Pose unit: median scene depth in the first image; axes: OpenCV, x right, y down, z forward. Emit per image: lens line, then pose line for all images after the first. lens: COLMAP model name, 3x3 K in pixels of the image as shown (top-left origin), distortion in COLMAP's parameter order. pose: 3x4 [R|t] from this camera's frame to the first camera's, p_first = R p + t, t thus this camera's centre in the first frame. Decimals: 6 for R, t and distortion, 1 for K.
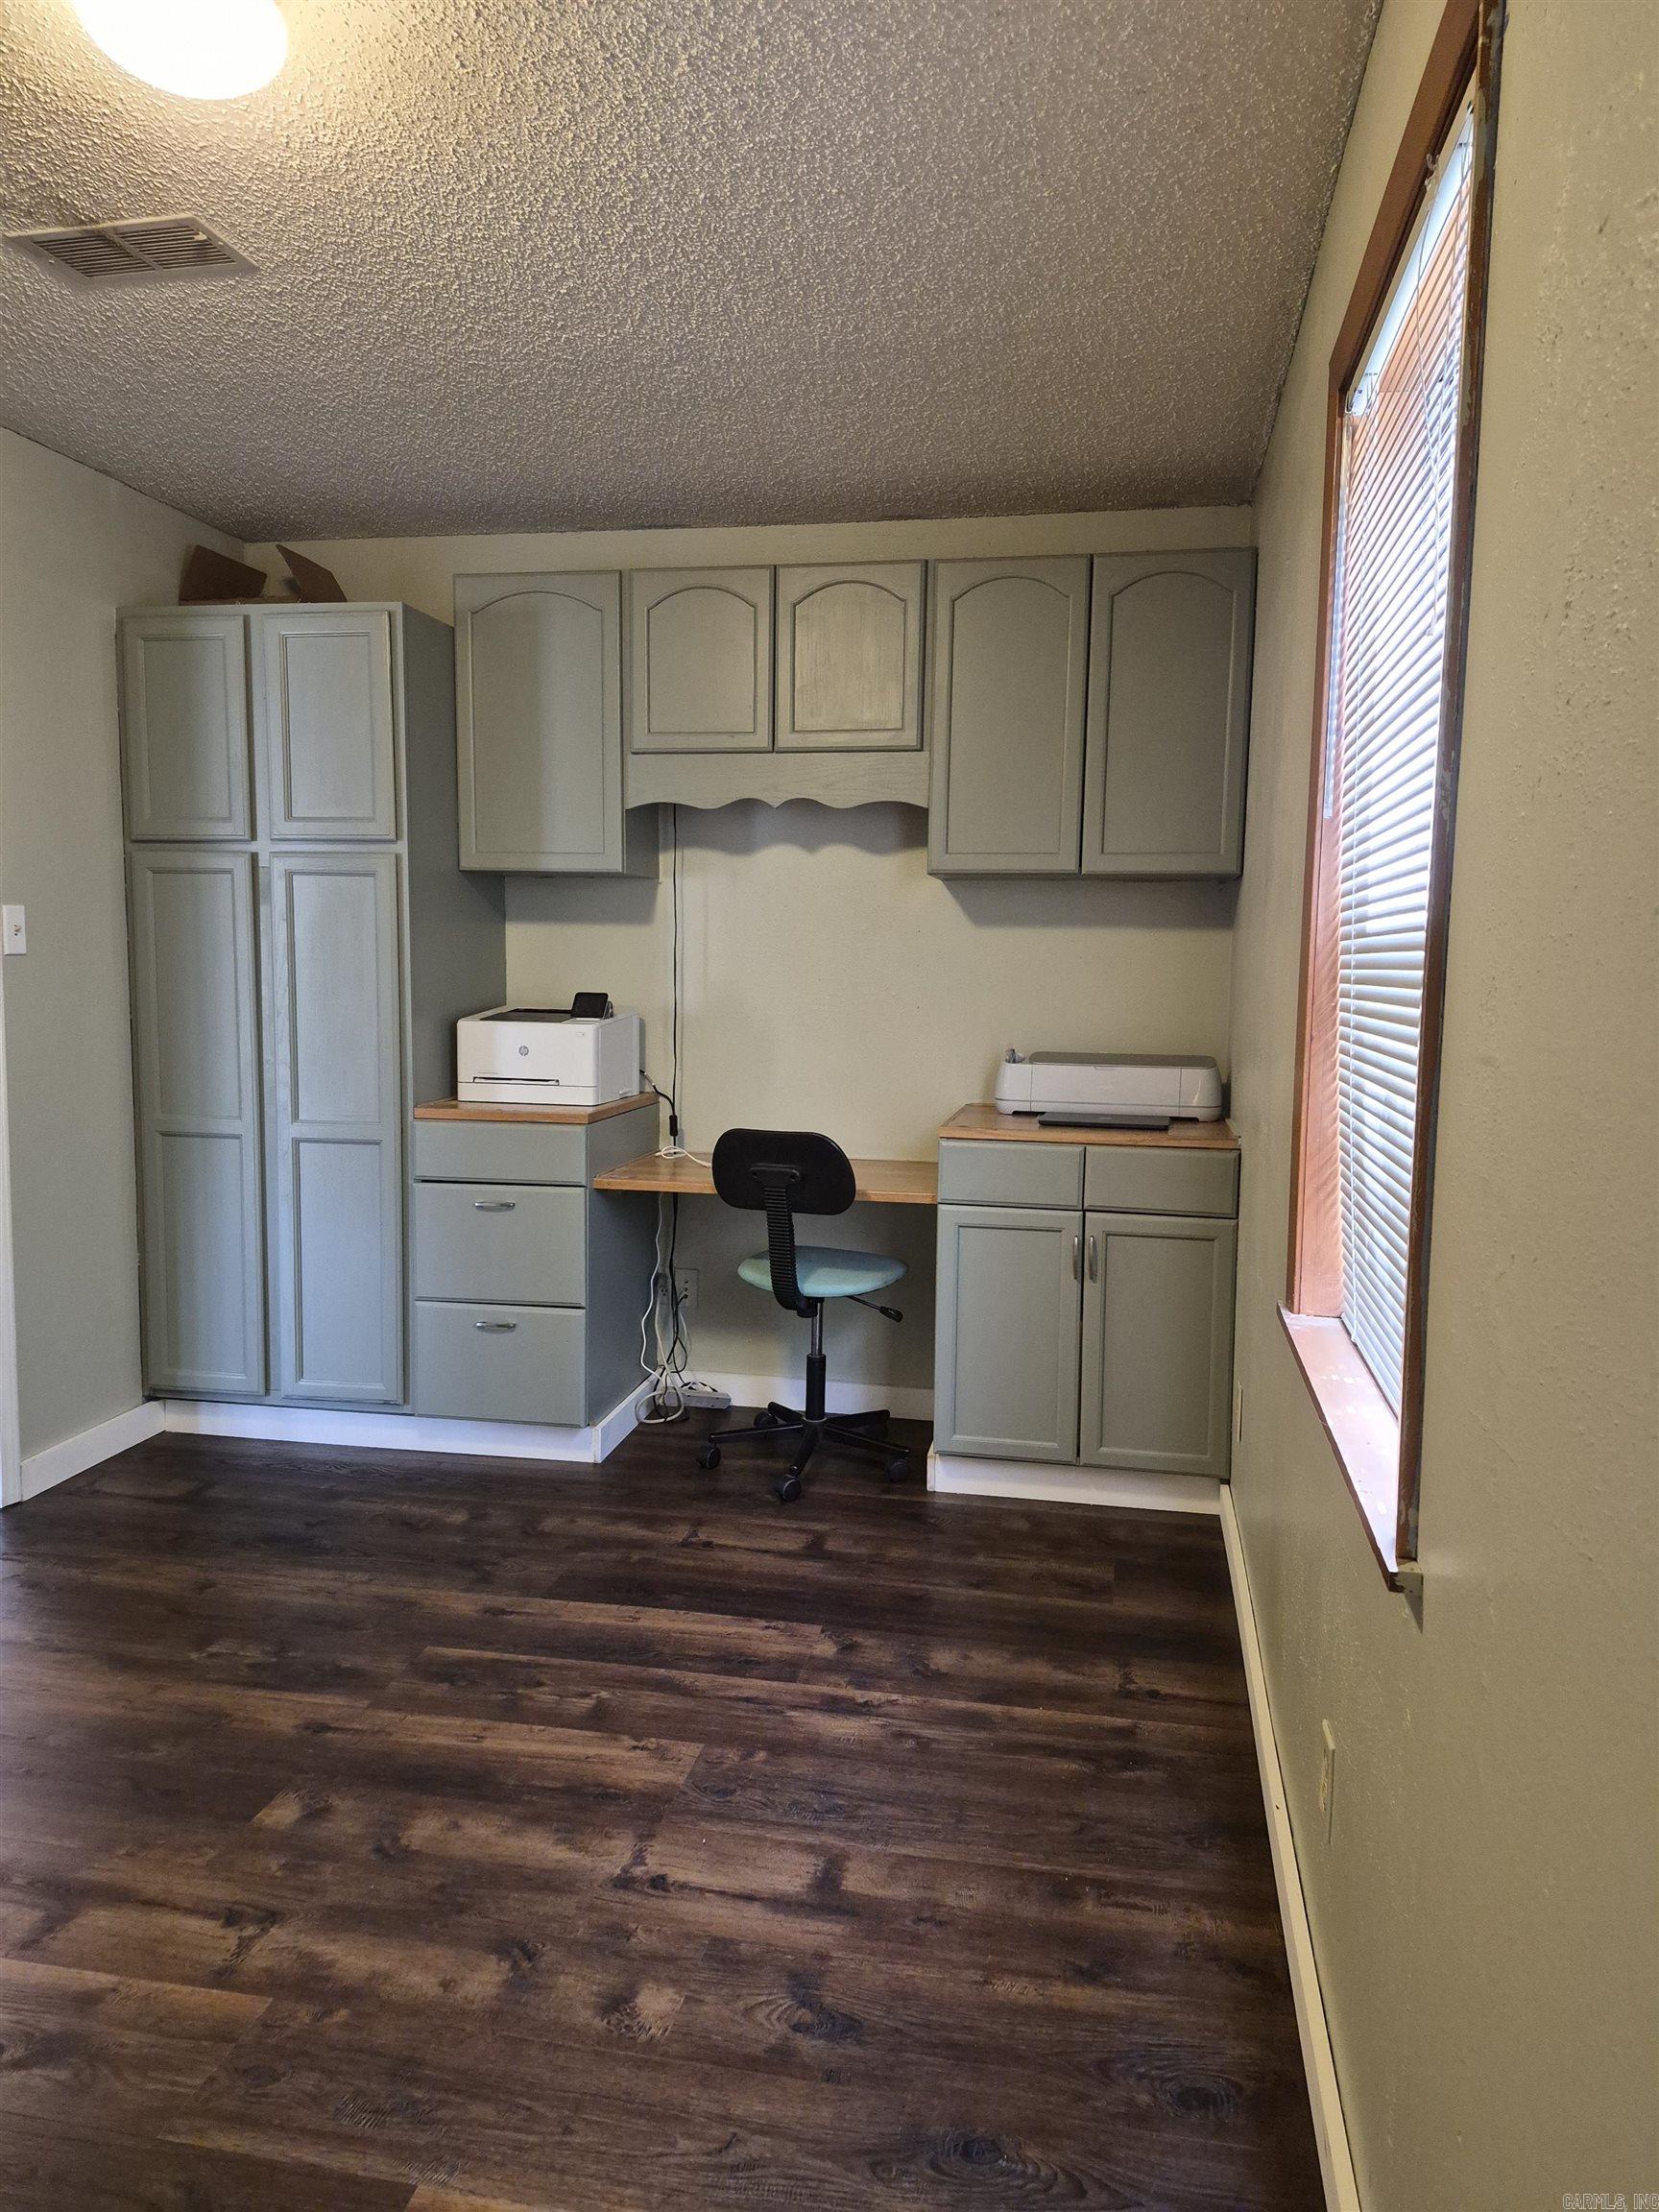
lens RADIAL K [[1533.3, 0, 829.7], [0, 1533.3, 1138.9], [0, 0, 1]] dist [0.054106, -0.060370]
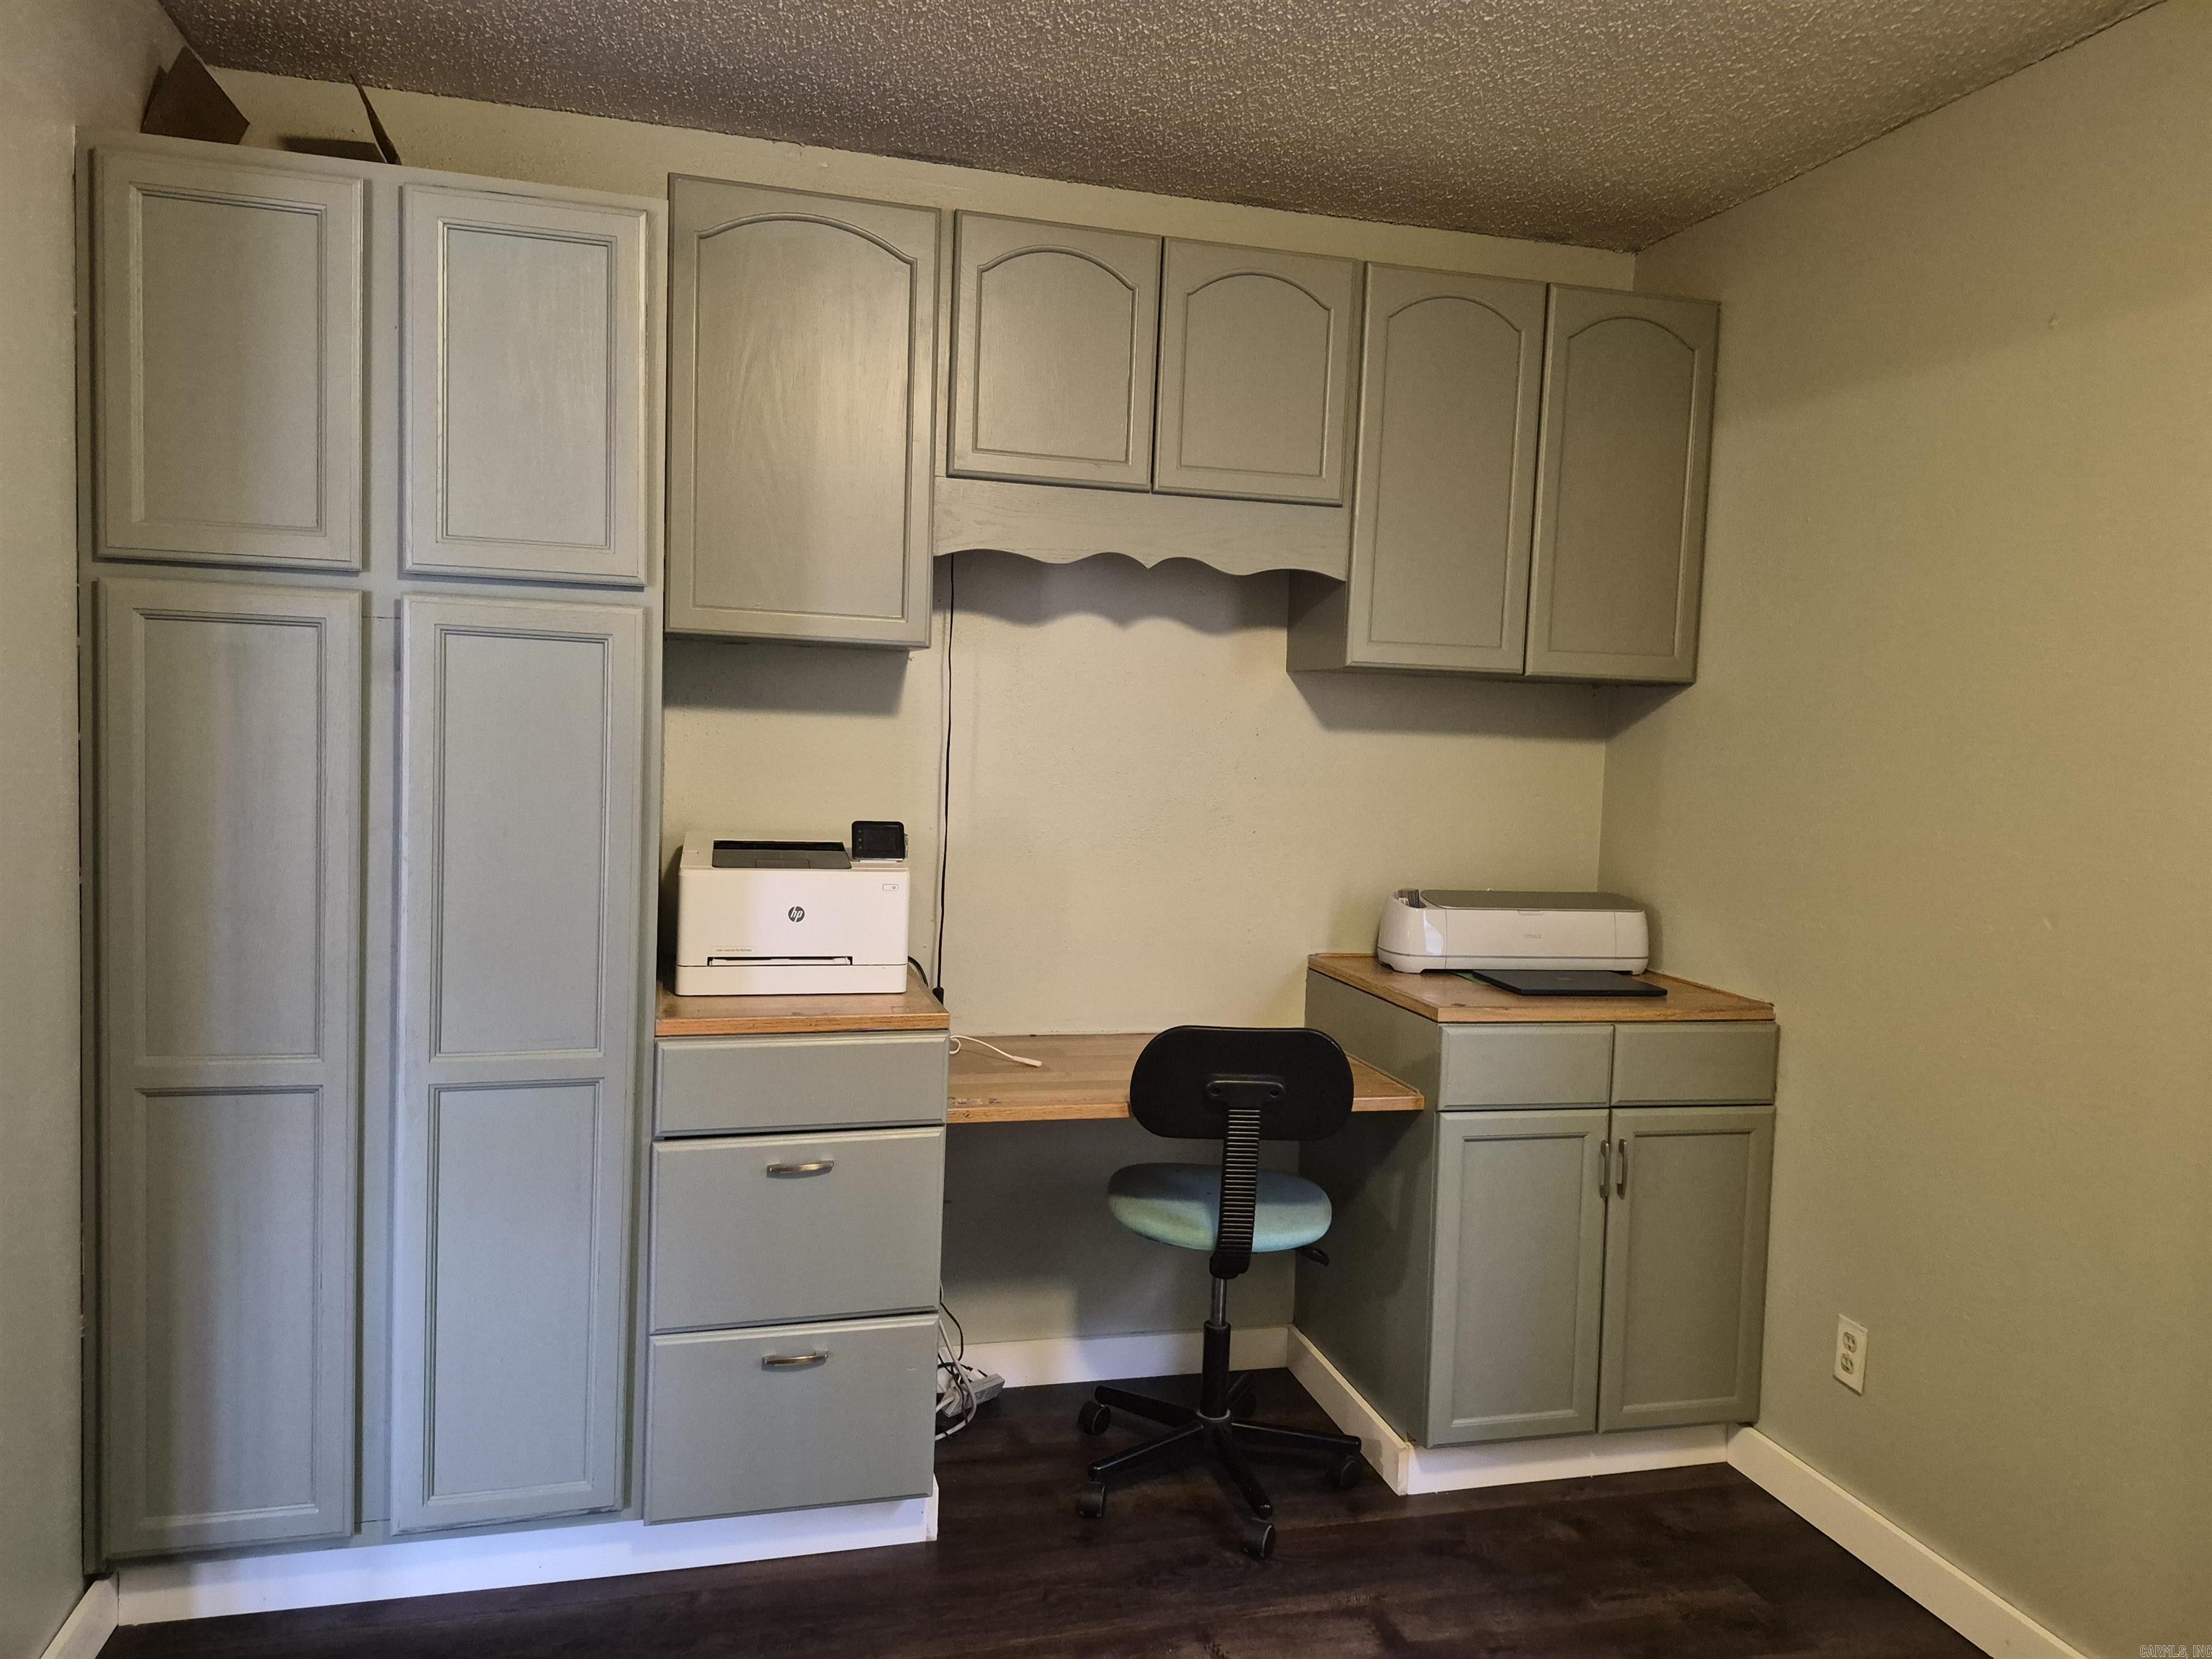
lens RADIAL K [[1533.3, 0, 1106.0], [0, 1533.3, 829.5], [0, 0, 1]] dist [0.054106, -0.060370]
pose [[0.899561, -0.012445, 0.436618, -0.372501], [0.026929, 0.999273, -0.026998, -0.073624], [-0.435964, 0.036044, 0.899242, 0.364204]]
